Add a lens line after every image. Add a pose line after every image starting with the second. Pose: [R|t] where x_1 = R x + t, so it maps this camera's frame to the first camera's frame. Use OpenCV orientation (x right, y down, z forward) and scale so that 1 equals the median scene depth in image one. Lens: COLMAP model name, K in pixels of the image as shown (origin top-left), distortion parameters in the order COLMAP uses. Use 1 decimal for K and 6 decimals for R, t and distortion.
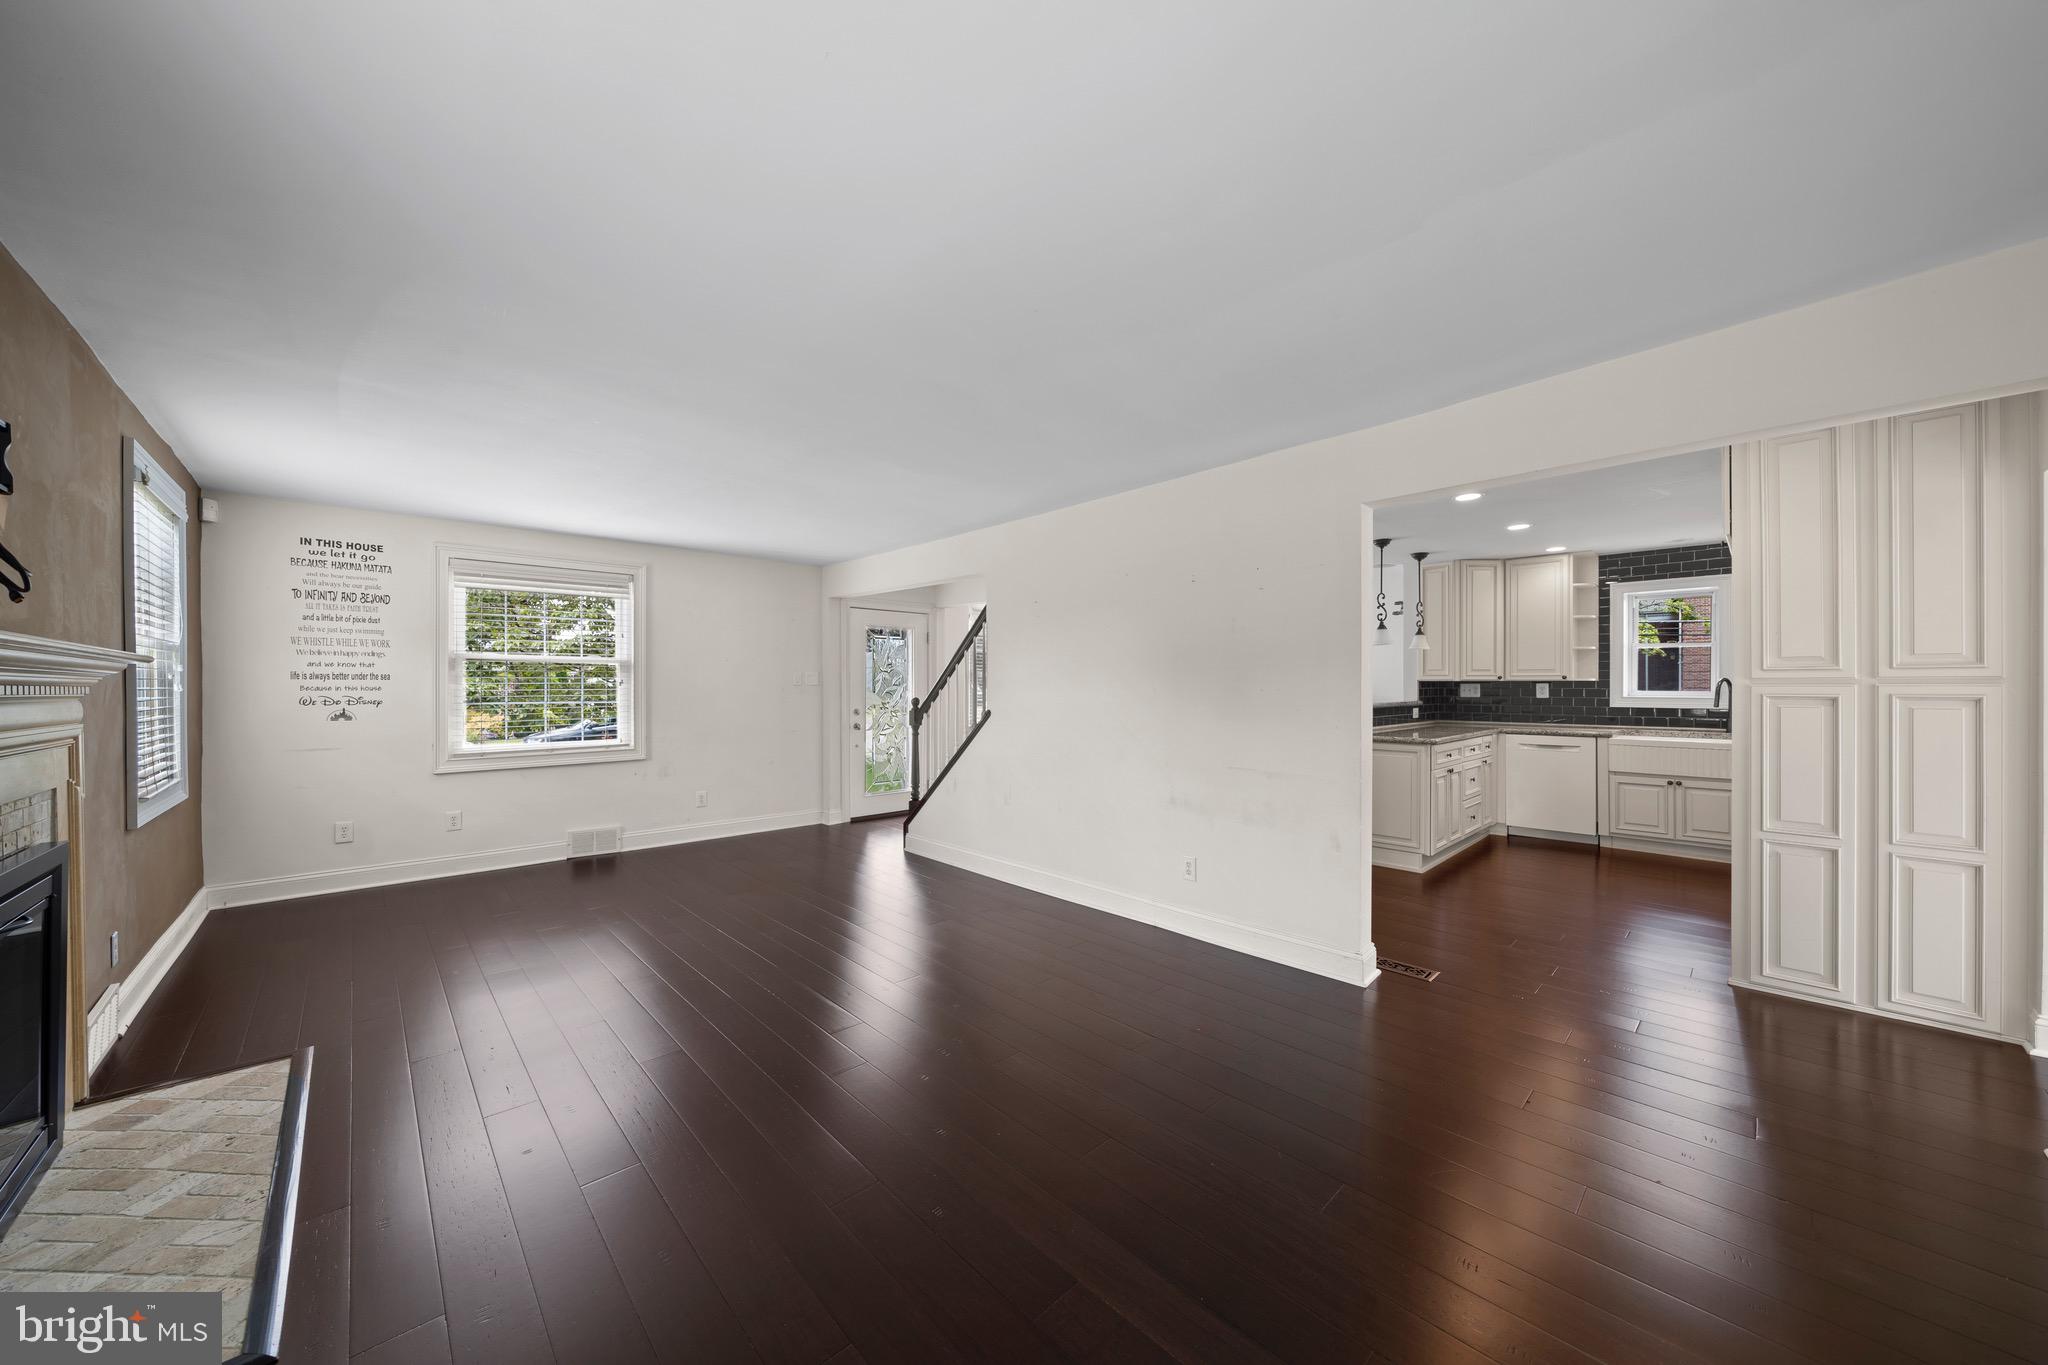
lens RADIAL K [[715.3, 0, 1012.1], [0, 715.3, 685.1], [0, 0, 1]] dist [-0.005939, -0.000109]
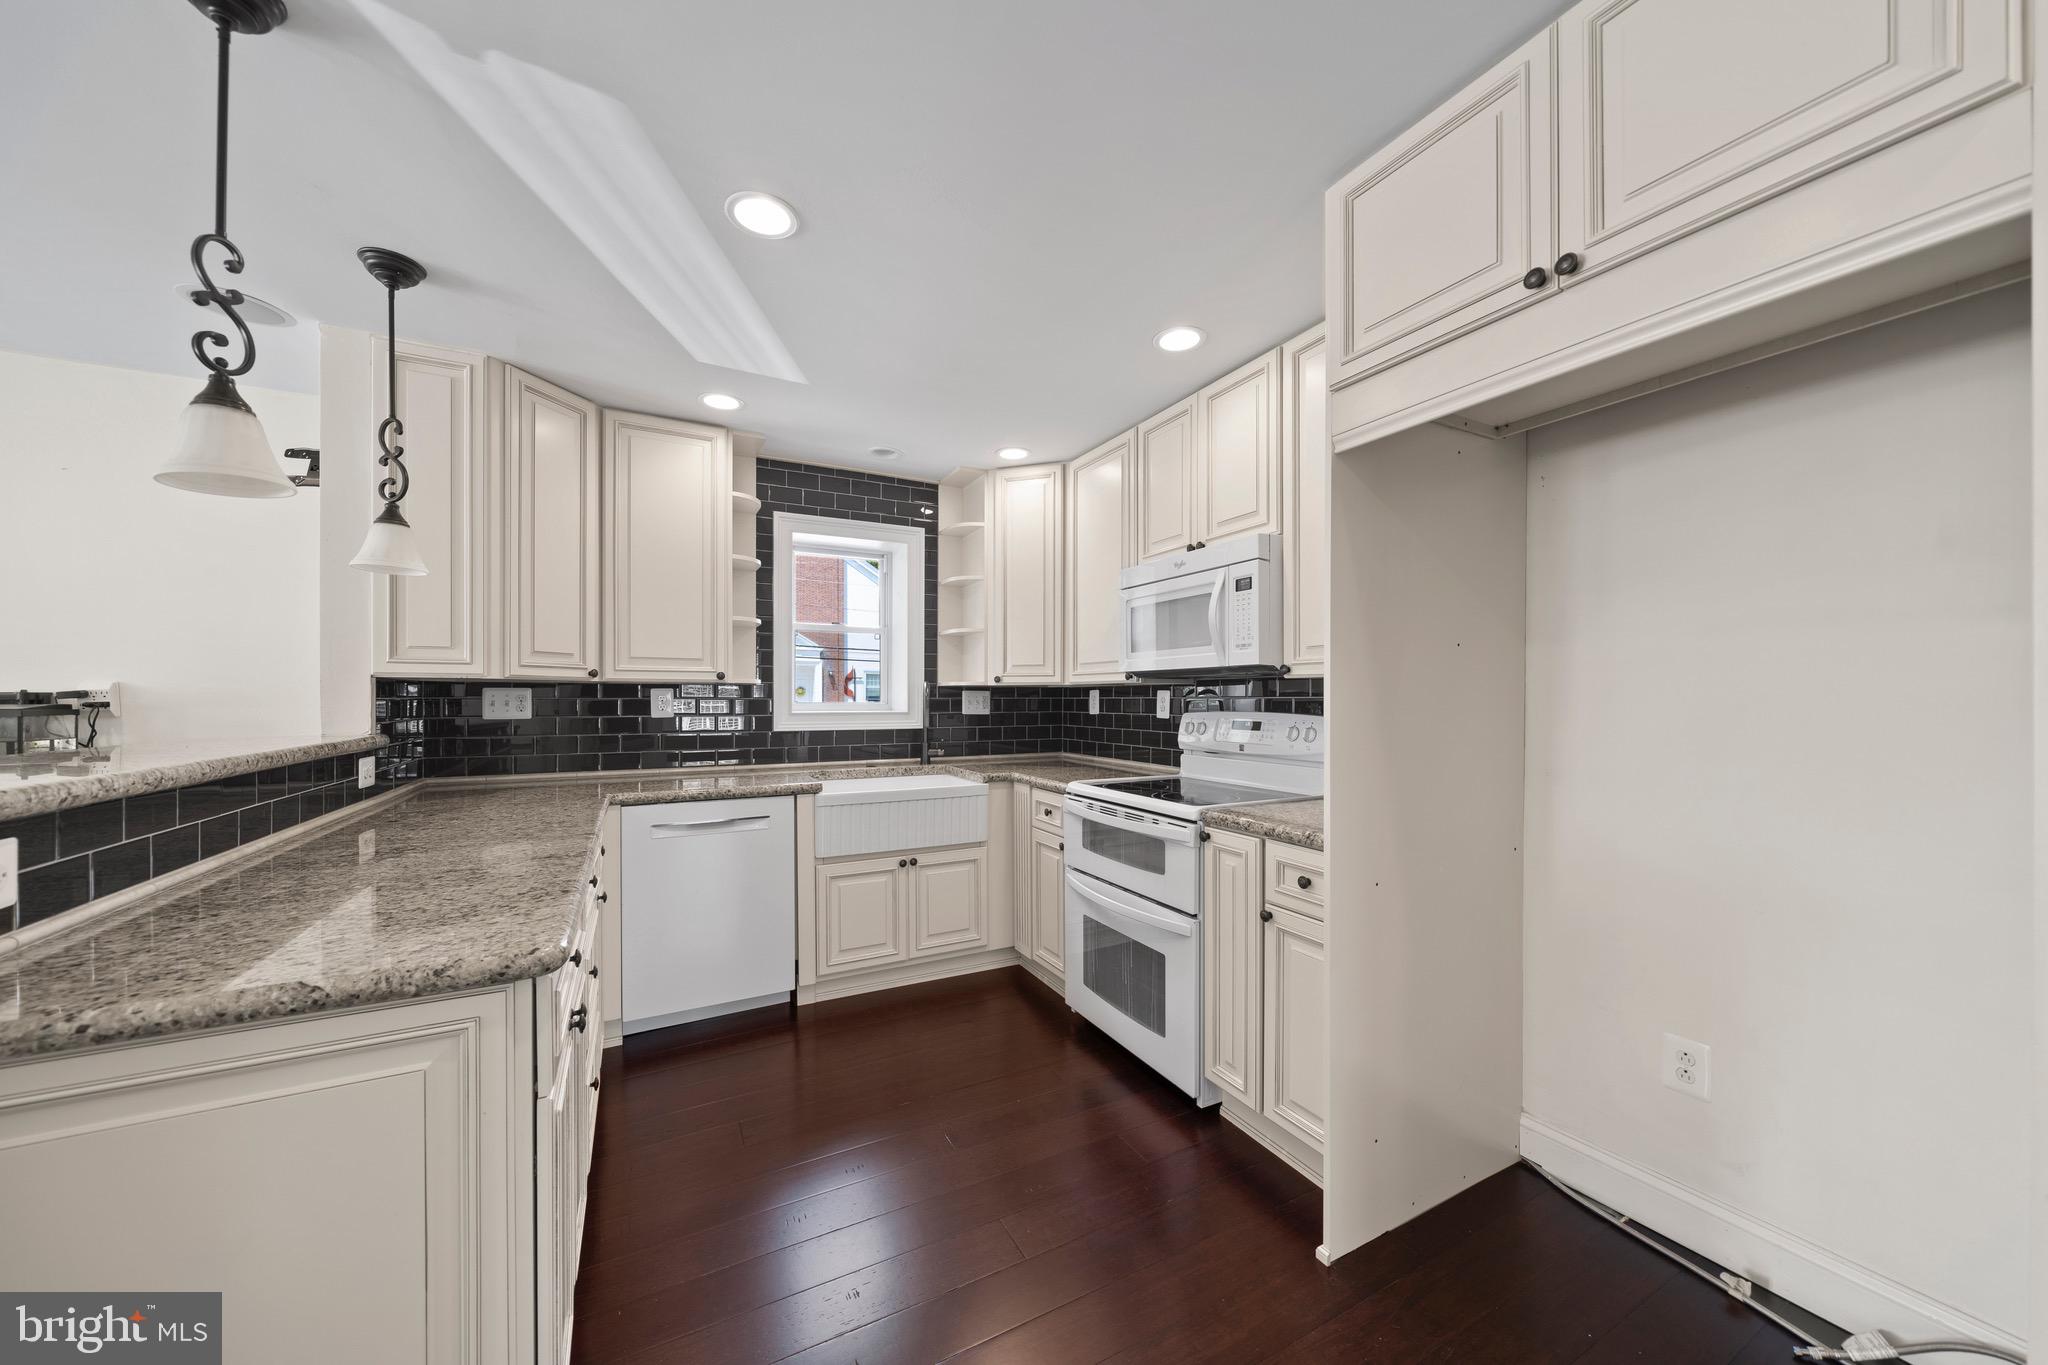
lens RADIAL K [[715.3, 0, 1025.2], [0, 715.3, 700.6], [0, 0, 1]] dist [-0.005939, -0.000109]
pose [[0.259676, -0.001184, 0.965695, 0.340621], [0.000043, 0.999999, 0.001215, 0.005685], [-0.965696, -0.000274, 0.259676, 0.647415]]
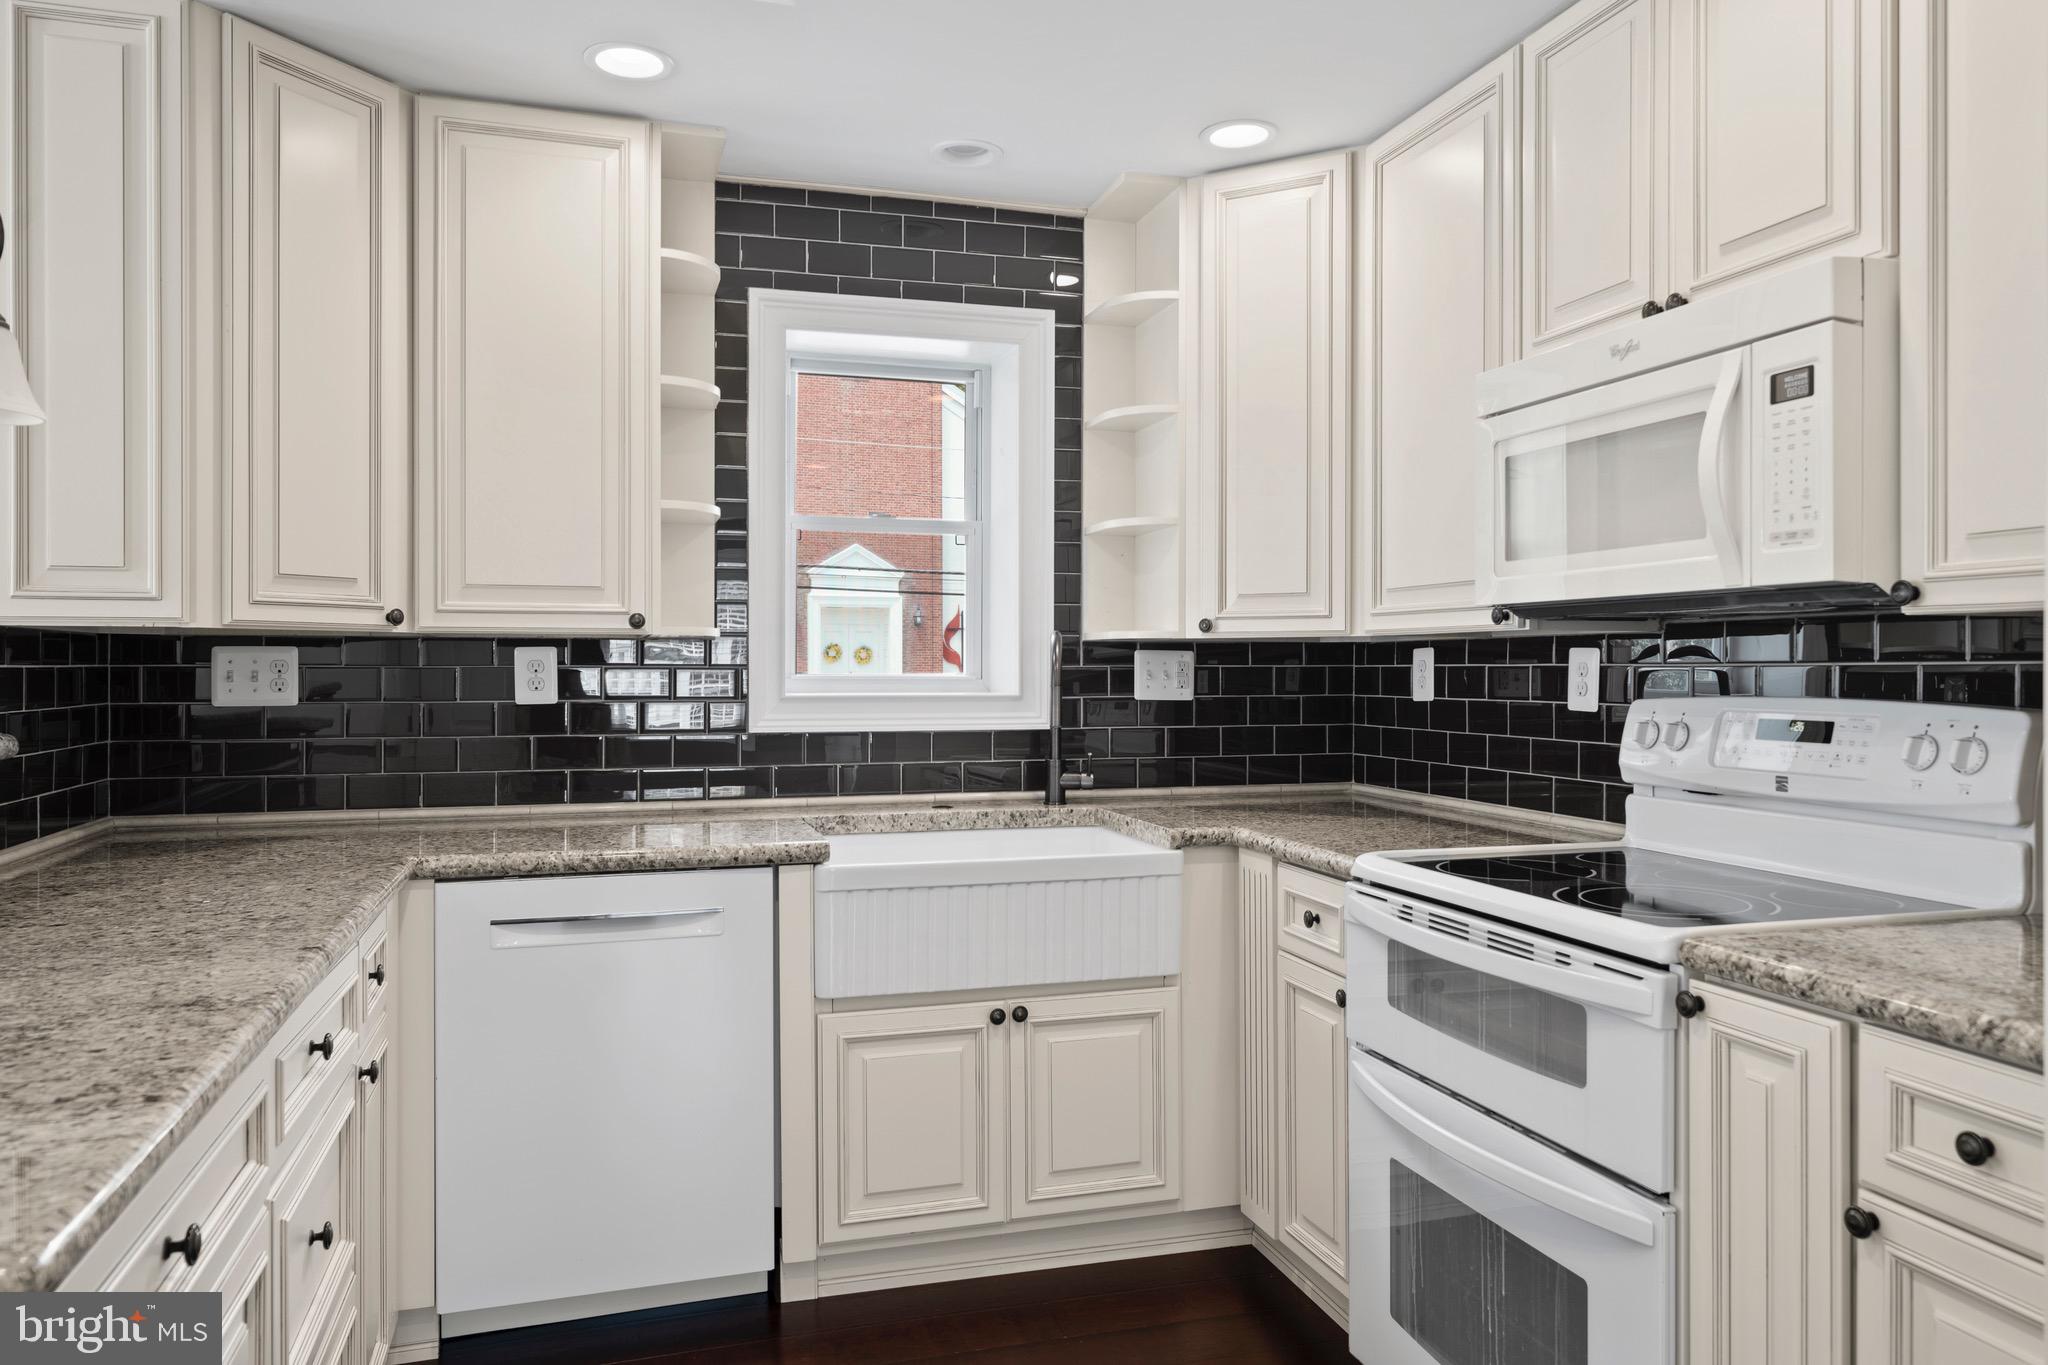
lens RADIAL K [[1387.9, 0, 1020.8], [0, 1387.9, 671.5], [0, 0, 1]] dist [-0.001619, 0.003175]
pose [[0.442461, -0.000982, 0.896787, 0.393589], [-0.000124, 0.999999, 0.001156, 0.006000], [-0.896788, -0.000623, 0.442460, 0.650642]]
